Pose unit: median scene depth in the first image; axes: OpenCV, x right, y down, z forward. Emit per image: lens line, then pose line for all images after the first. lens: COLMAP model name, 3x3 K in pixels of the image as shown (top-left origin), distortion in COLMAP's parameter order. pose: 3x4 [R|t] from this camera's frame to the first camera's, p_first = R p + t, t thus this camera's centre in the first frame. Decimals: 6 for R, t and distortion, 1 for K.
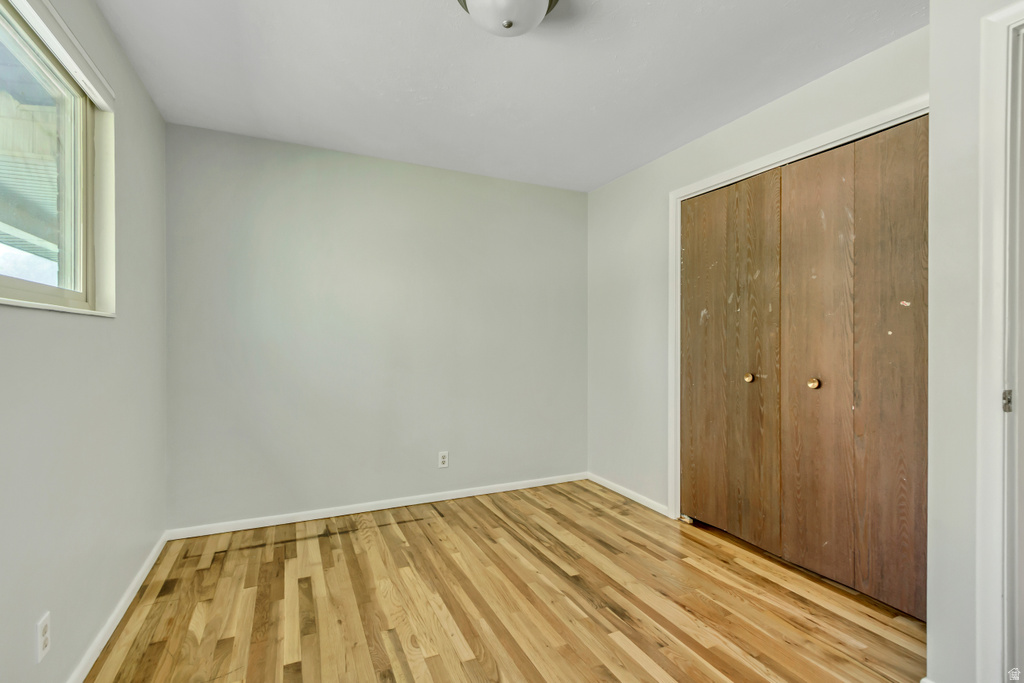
lens RADIAL K [[473.4, 0, 509.1], [0, 473.4, 342.7], [0, 0, 1]] dist [0.008200, -0.001527]
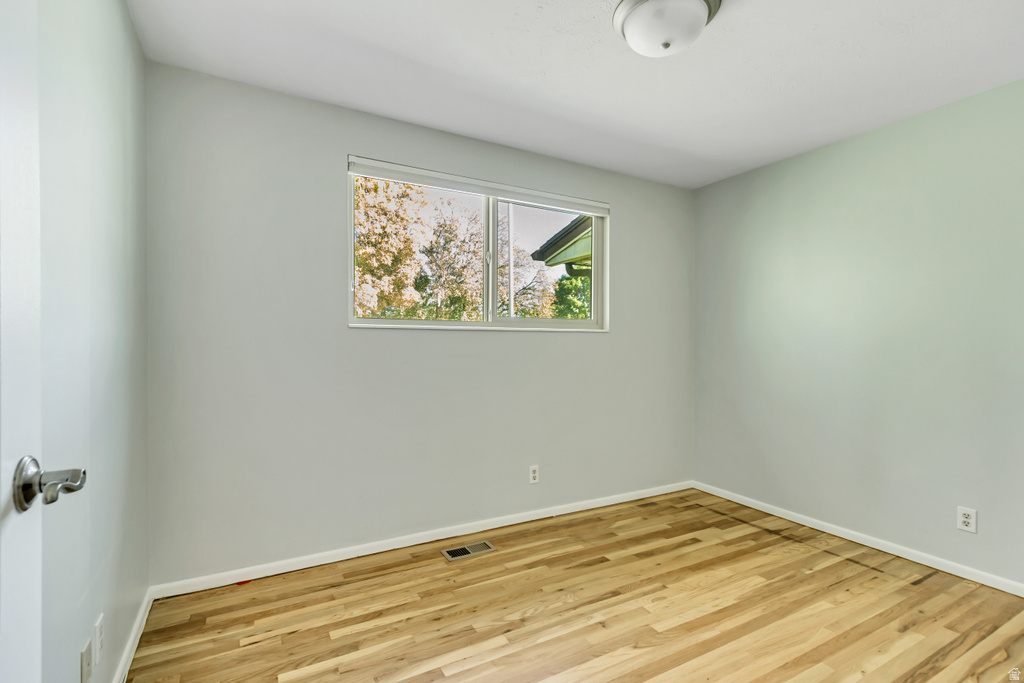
lens RADIAL K [[473.4, 0, 509.1], [0, 473.4, 342.7], [0, 0, 1]] dist [0.008200, -0.001527]
pose [[0.061681, -0.004502, -0.998086, 0.691025], [-0.009838, 0.999939, -0.005118, 0.001502], [0.998047, 0.010135, 0.061633, 0.396816]]
